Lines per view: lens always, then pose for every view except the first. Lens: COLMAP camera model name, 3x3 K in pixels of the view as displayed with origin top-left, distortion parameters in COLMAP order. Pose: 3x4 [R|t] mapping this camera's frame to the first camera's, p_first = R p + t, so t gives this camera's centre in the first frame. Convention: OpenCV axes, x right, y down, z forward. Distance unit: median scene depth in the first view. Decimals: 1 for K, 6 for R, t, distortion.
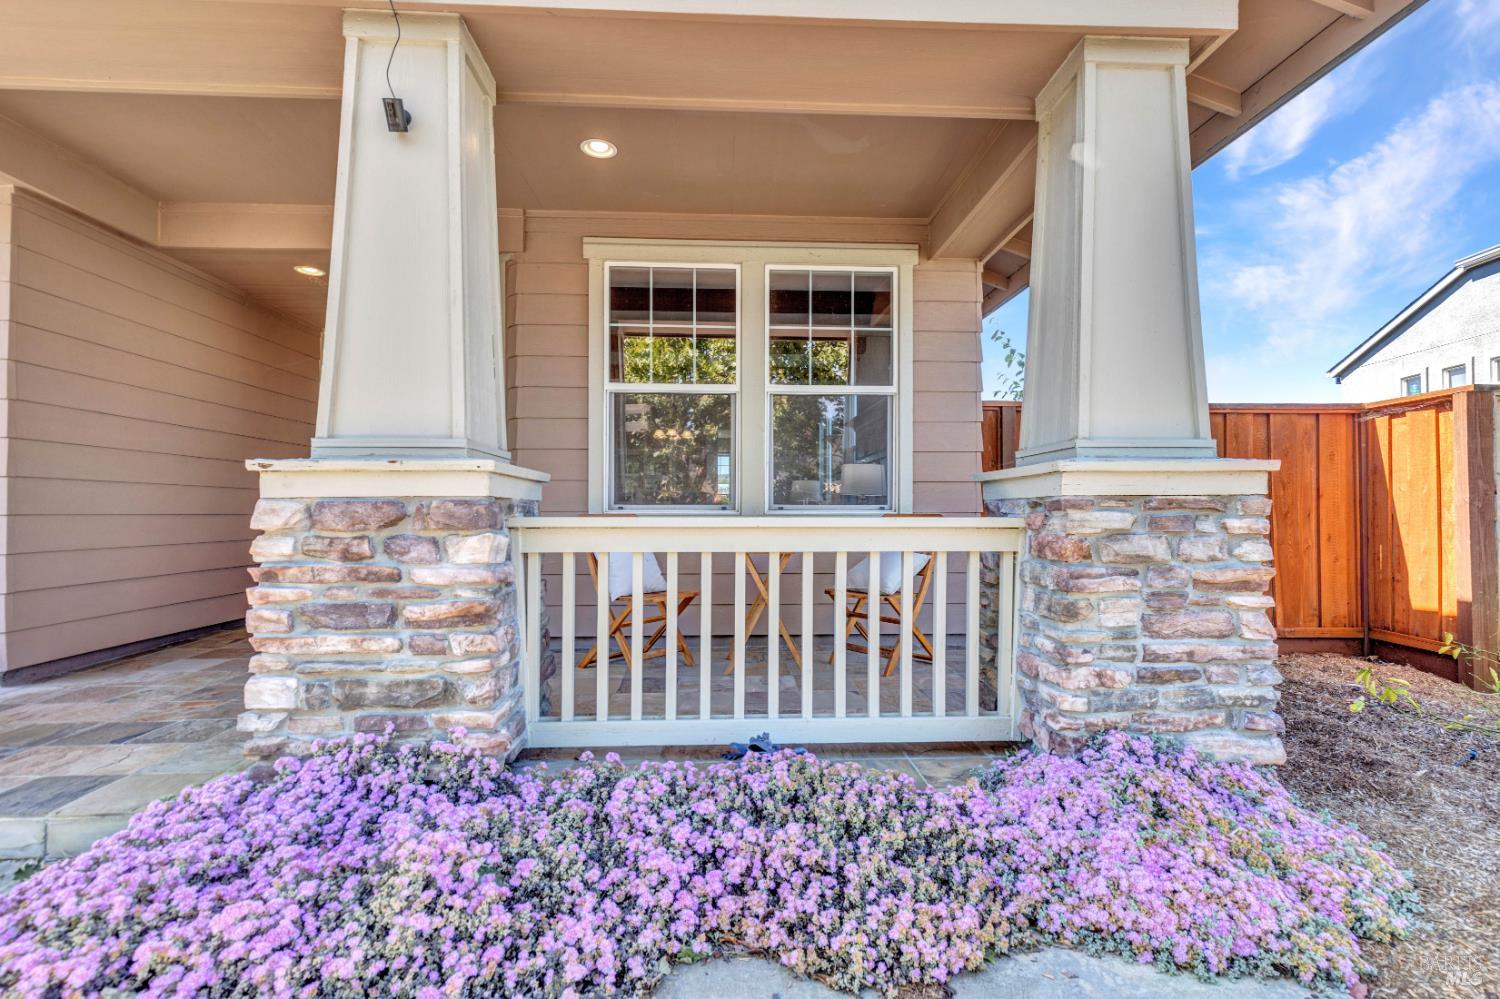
lens RADIAL K [[689.7, 0, 749.6], [0, 689.7, 472.7], [0, 0, 1]] dist [0.002883, 0.000219]
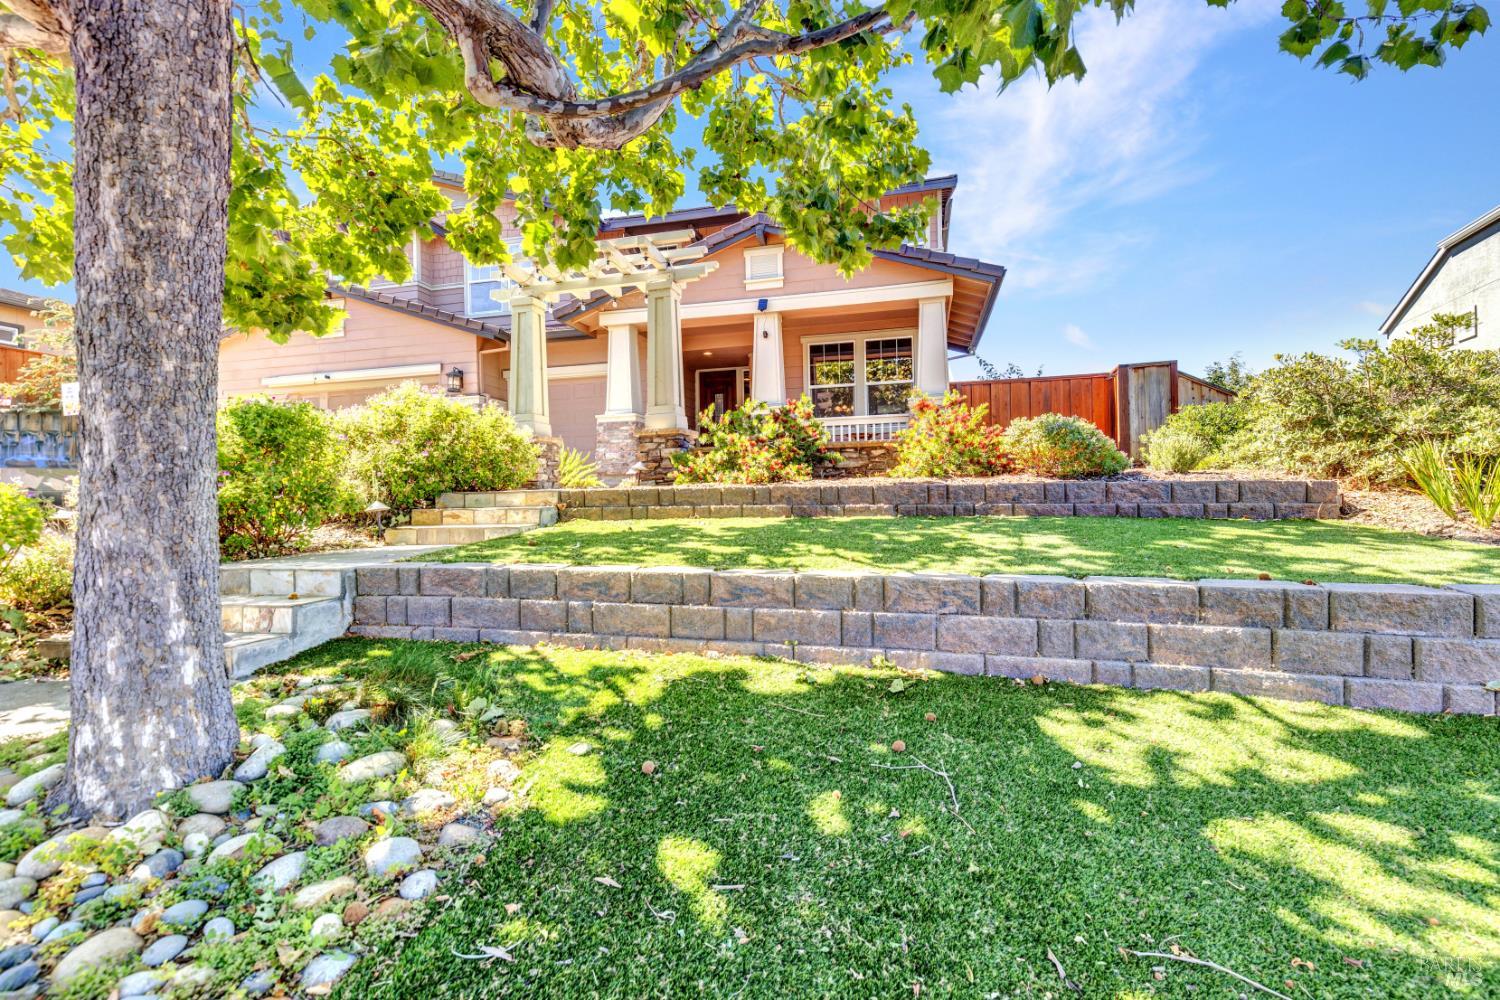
lens RADIAL K [[689.7, 0, 749.6], [0, 689.7, 473.2], [0, 0, 1]] dist [0.002883, 0.000219]
pose [[0.957186, -0.039189, -0.286808, 0.354685], [0.038064, 0.999230, -0.009501, 0.260266], [0.286960, -0.001823, 0.957941, -1.775555]]
